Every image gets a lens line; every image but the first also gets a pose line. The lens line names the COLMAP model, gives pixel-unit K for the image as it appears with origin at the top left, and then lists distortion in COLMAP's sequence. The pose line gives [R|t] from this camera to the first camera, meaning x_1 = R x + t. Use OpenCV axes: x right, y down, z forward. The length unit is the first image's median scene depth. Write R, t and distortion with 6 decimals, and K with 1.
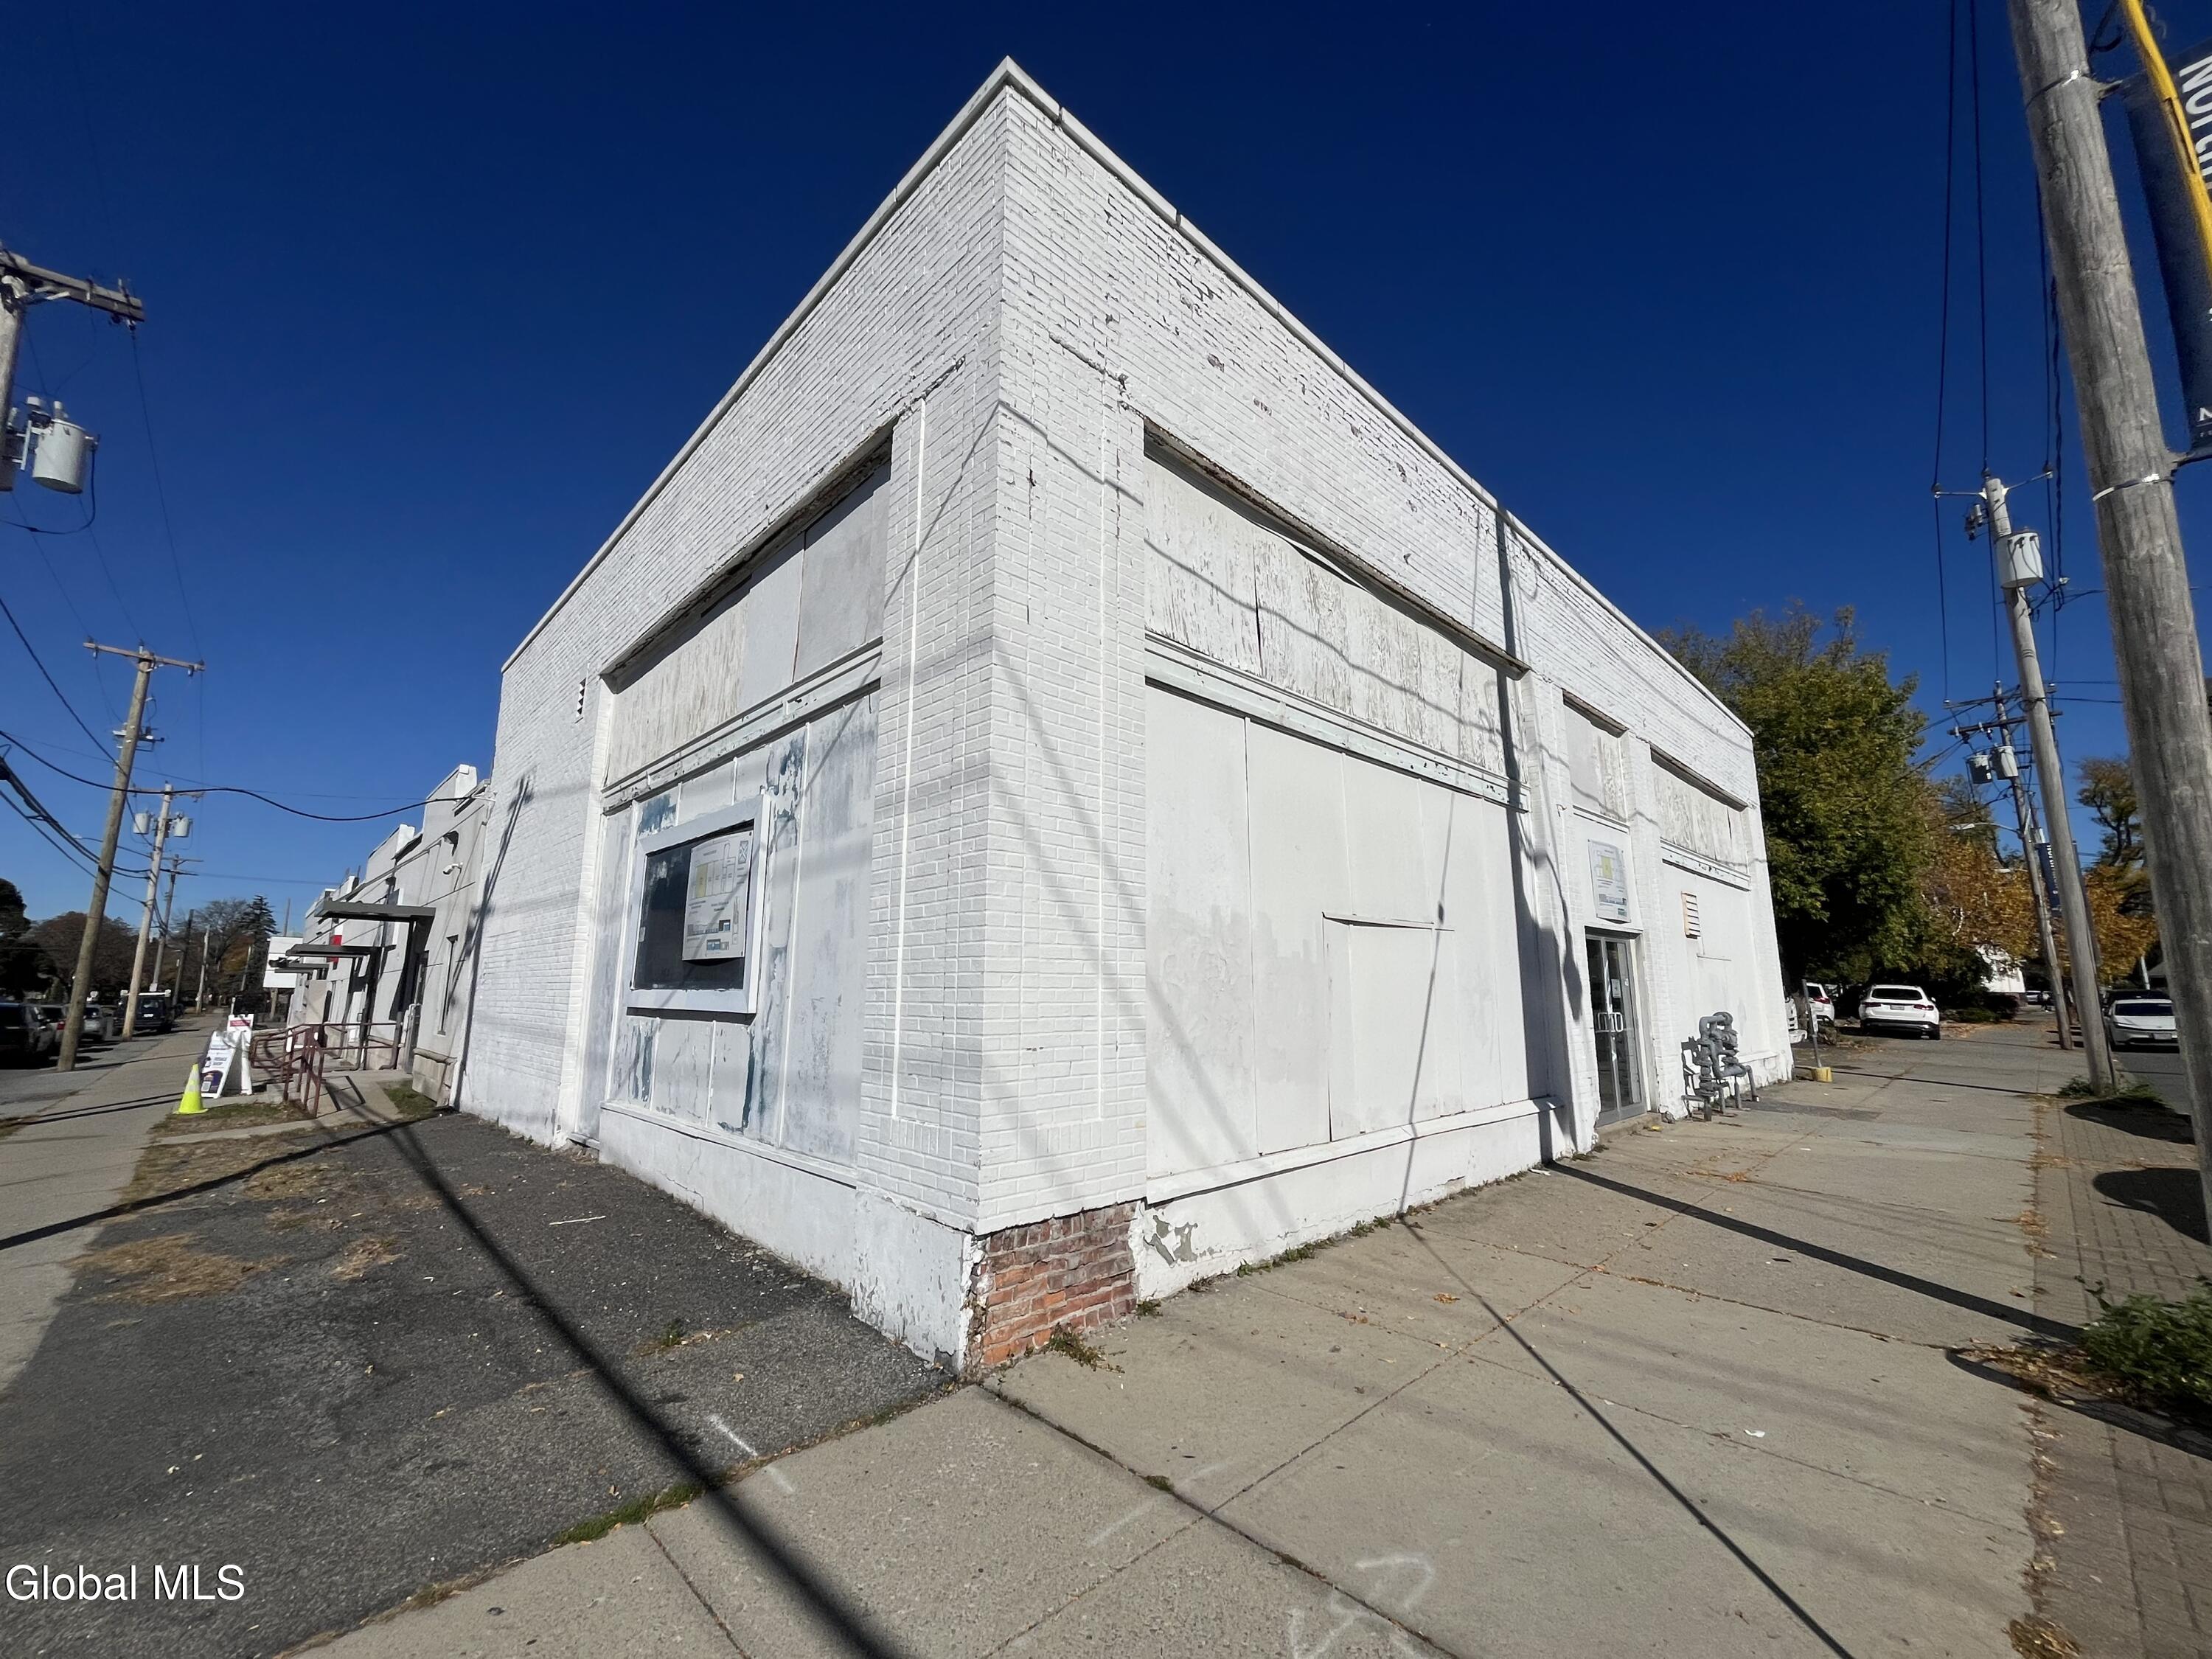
lens RADIAL K [[898.7, 0, 1106.0], [0, 898.7, 829.5], [0, 0, 1]] dist [-0.002143, -0.000904]
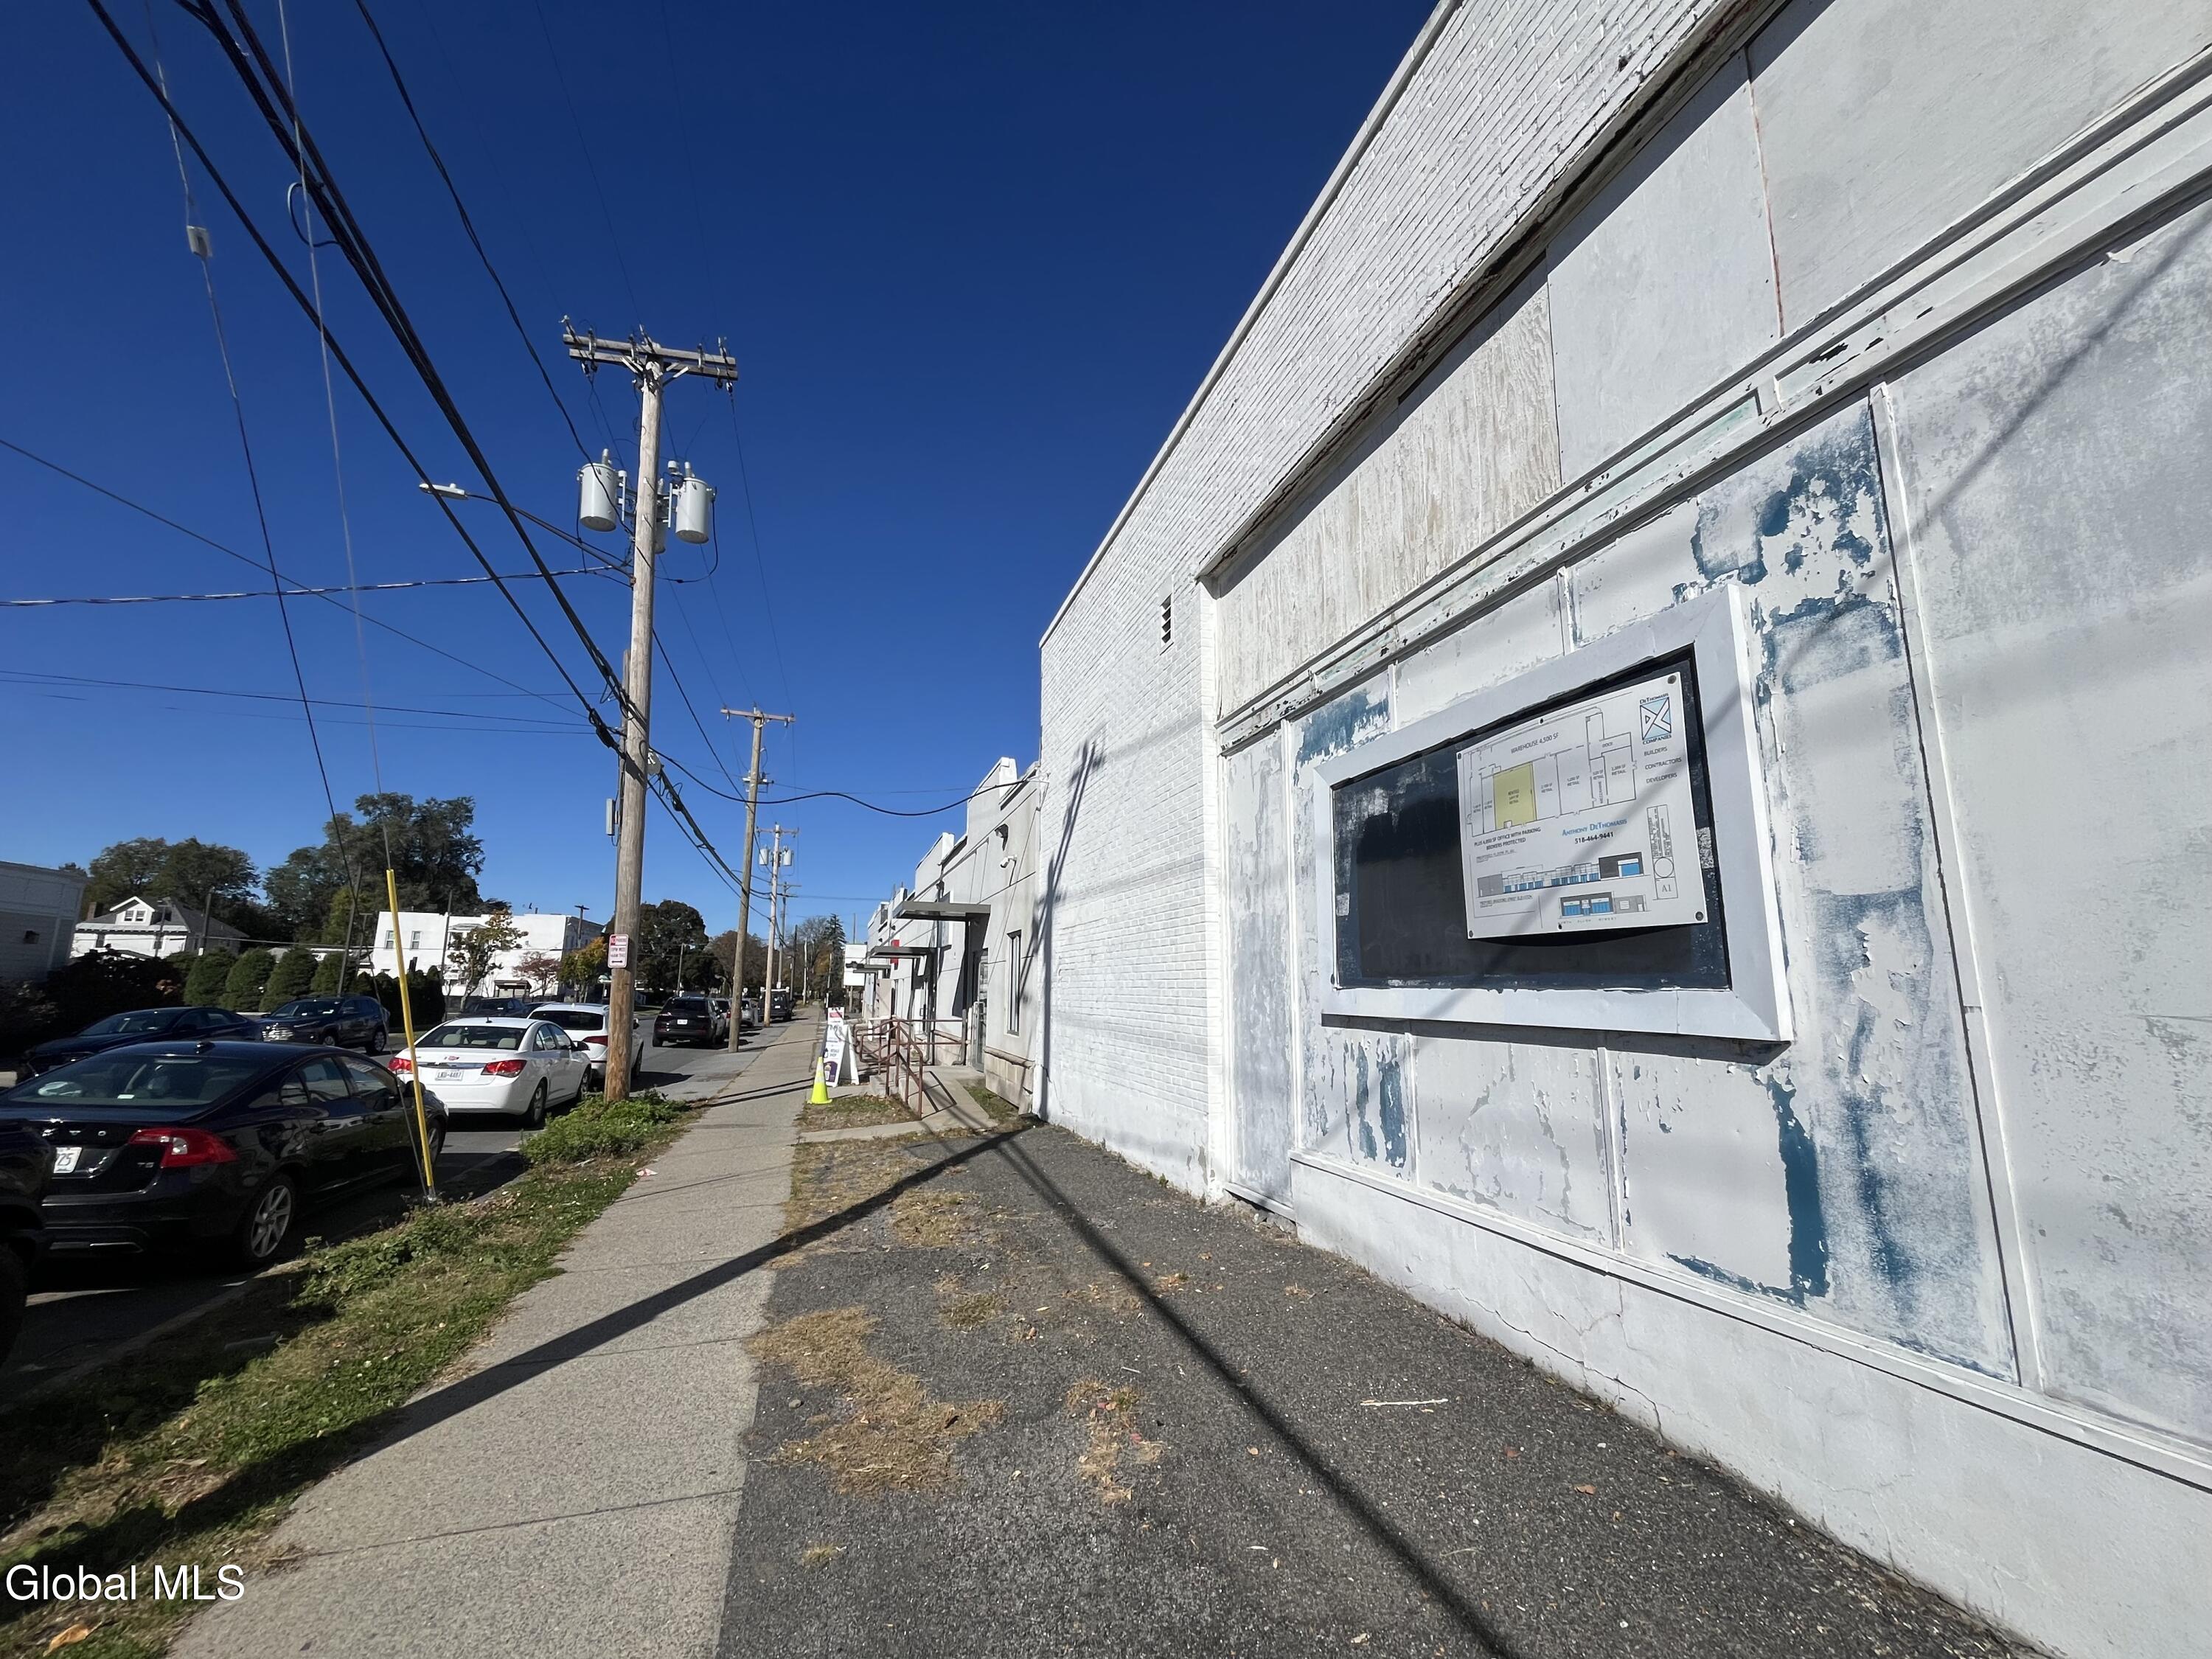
lens RADIAL K [[898.7, 0, 1106.0], [0, 898.7, 829.5], [0, 0, 1]] dist [-0.002143, -0.000904]
pose [[0.895090, -0.073208, -0.439834, -0.231995], [0.073447, 0.997163, -0.016503, 0.036644], [0.439794, -0.017533, 0.897927, 0.203216]]
